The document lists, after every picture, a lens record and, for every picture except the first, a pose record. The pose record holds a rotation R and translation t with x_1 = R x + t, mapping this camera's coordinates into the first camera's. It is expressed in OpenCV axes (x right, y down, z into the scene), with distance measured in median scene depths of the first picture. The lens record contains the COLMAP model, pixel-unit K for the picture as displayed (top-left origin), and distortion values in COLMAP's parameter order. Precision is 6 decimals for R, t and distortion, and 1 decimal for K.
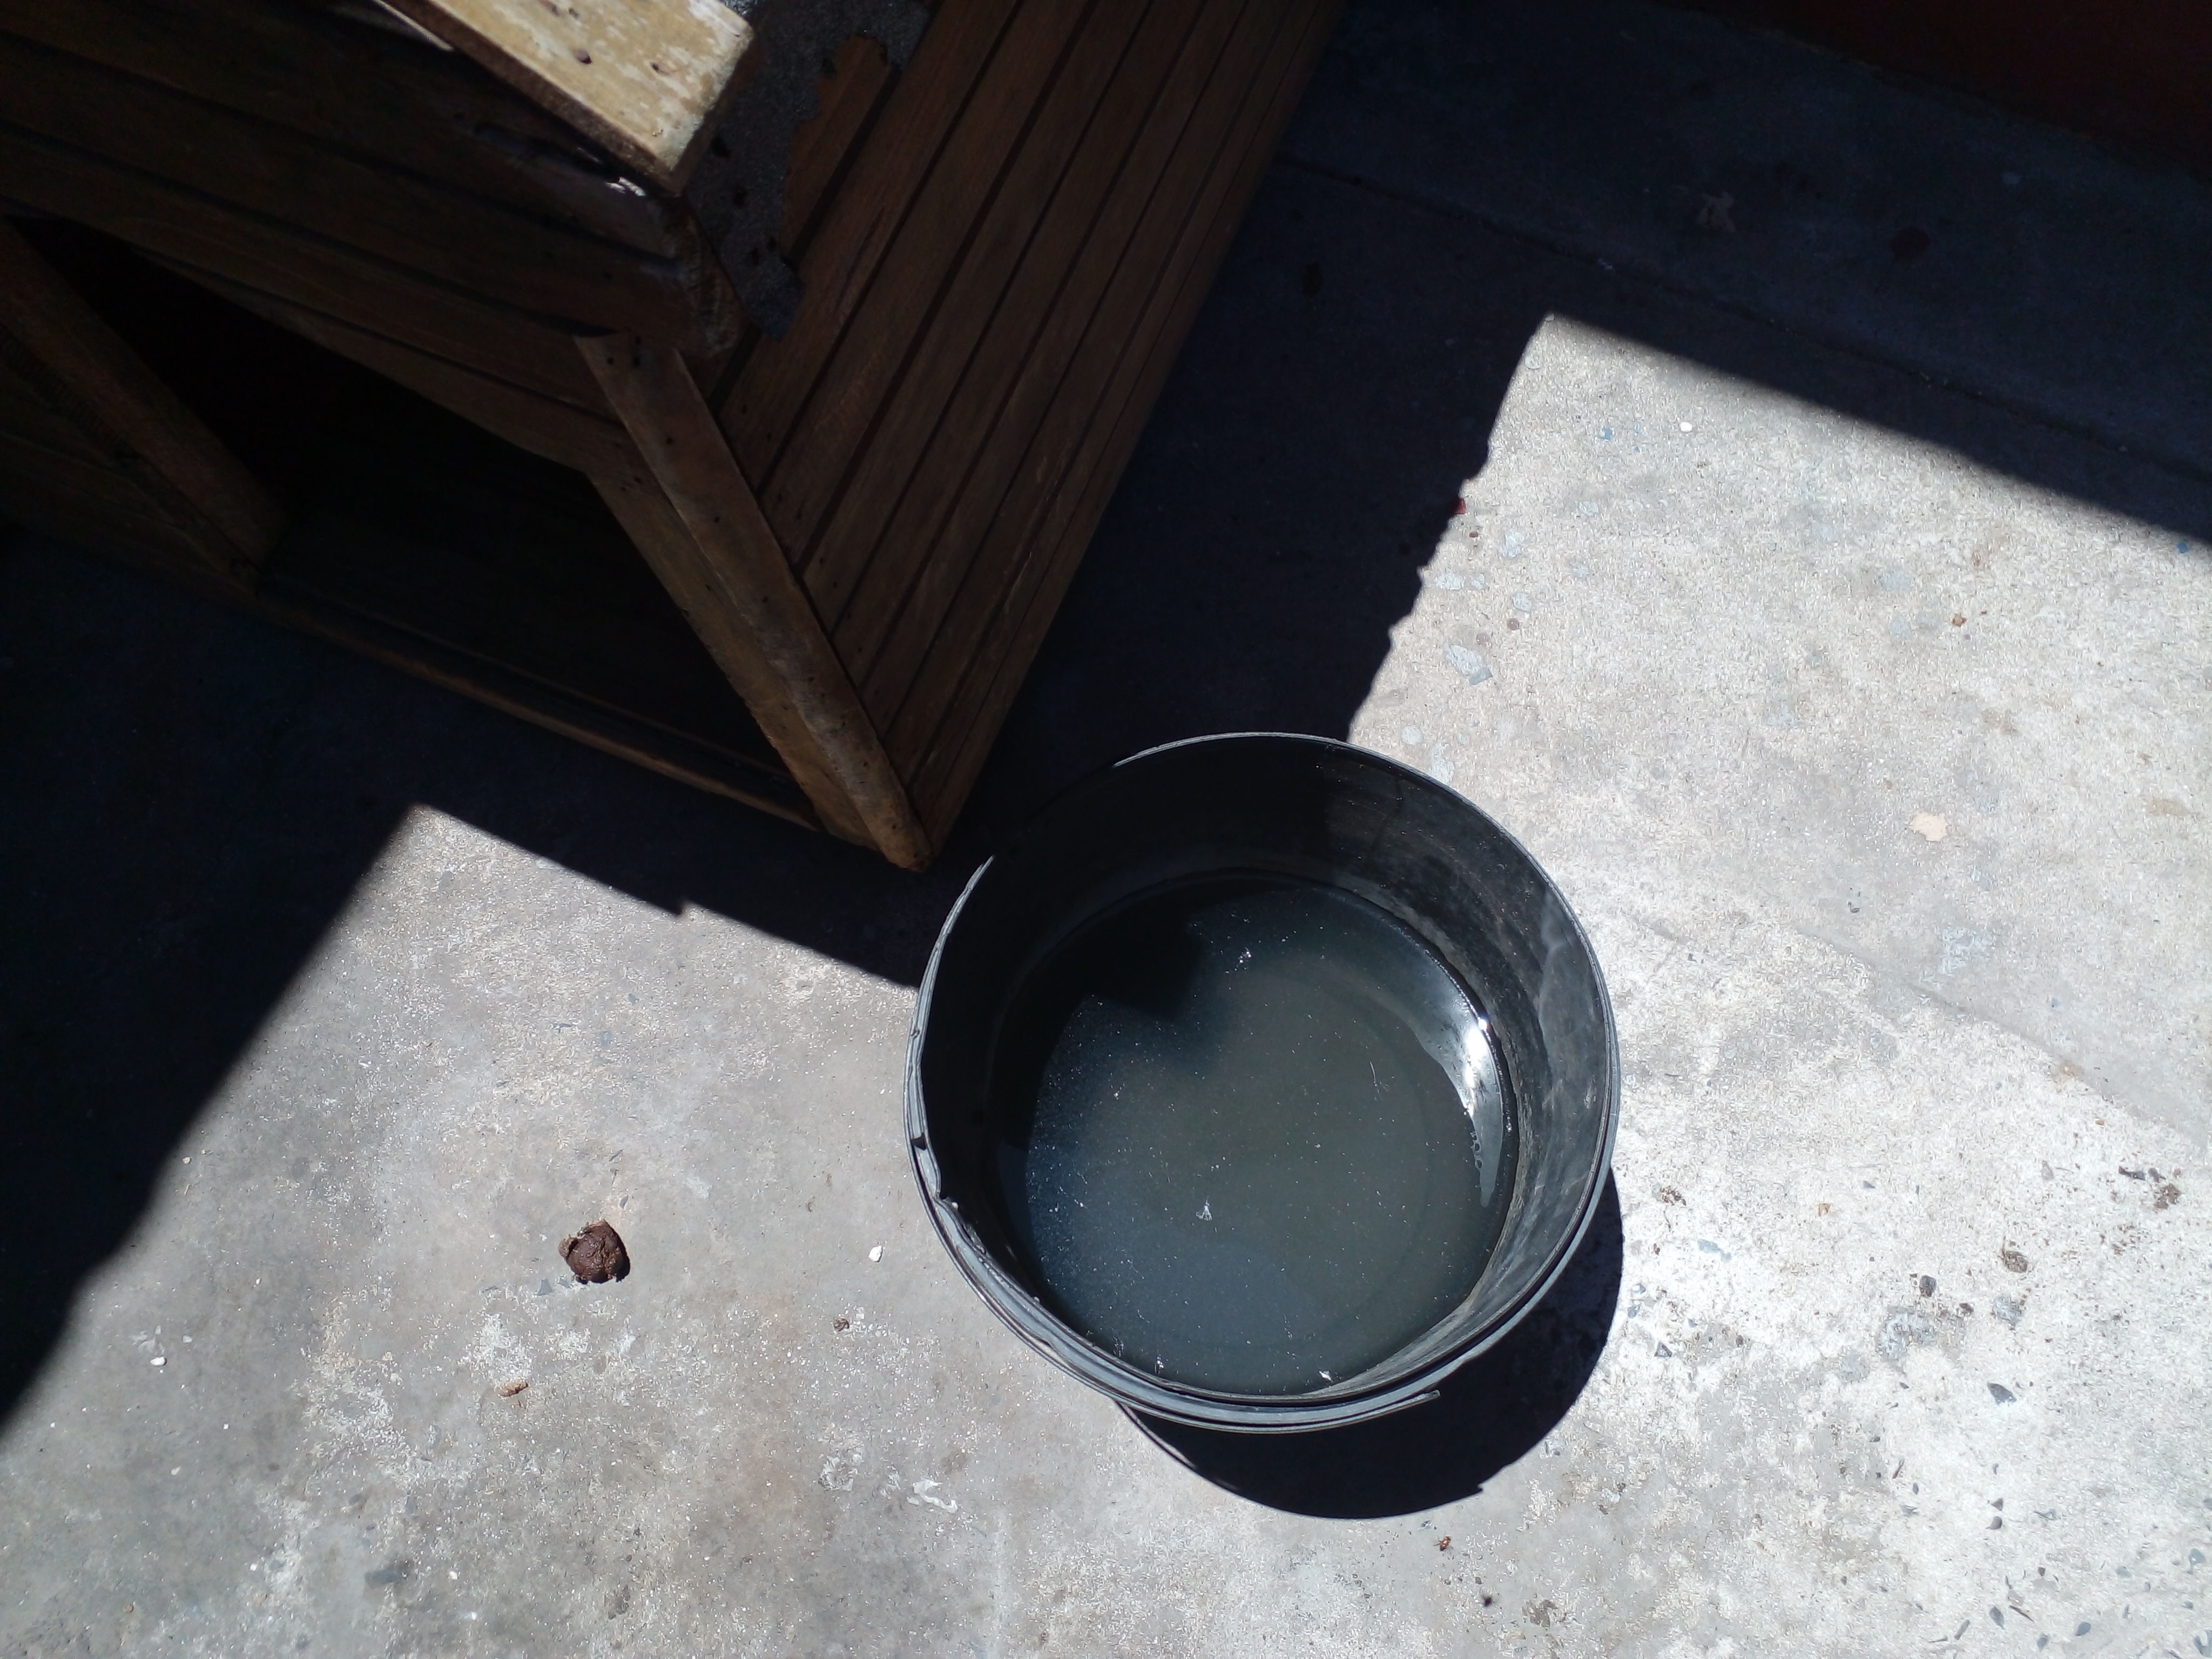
lens RADIAL K [[1724.3, 0, 1106.0], [0, 1724.3, 829.5], [0, 0, 1]] dist [0.035596, -0.097929]
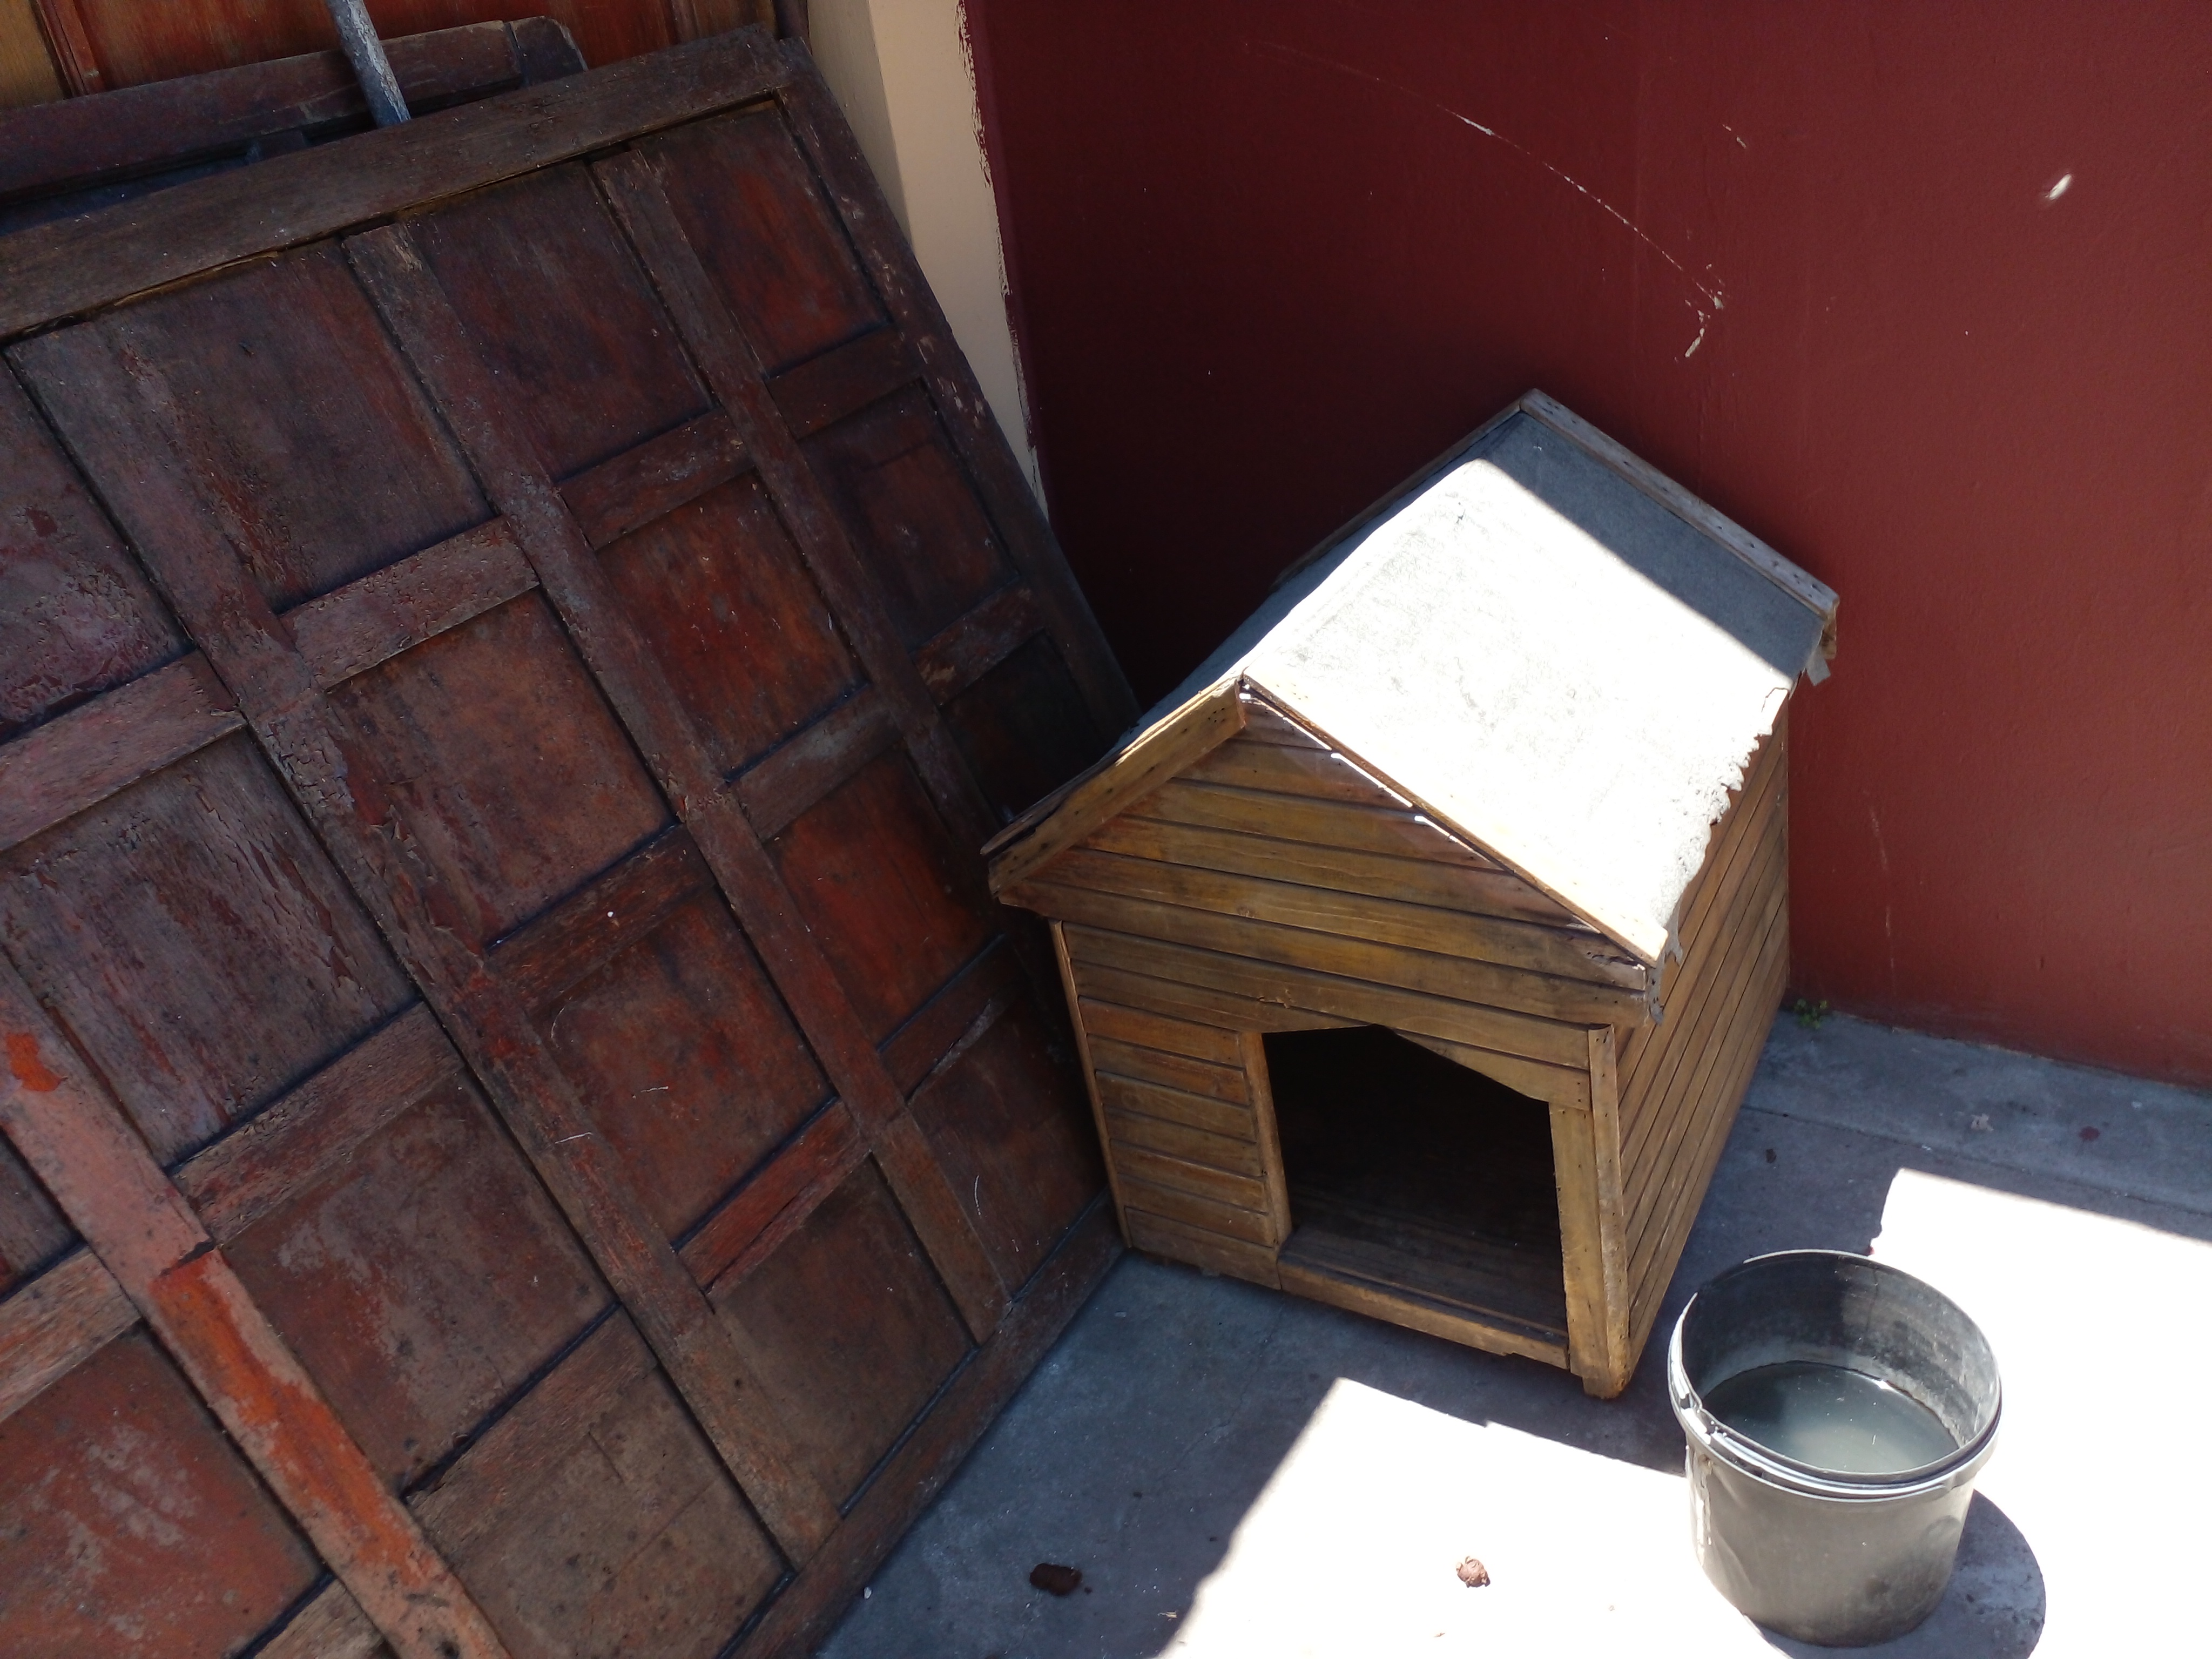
lens RADIAL K [[1724.3, 0, 1106.0], [0, 1724.3, 829.5], [0, 0, 1]] dist [0.035596, -0.097929]
pose [[0.986635, -0.026004, -0.160856, -0.413937], [-0.082833, 0.770069, -0.632560, 0.967999], [0.140320, 0.637430, 0.757624, -1.143943]]
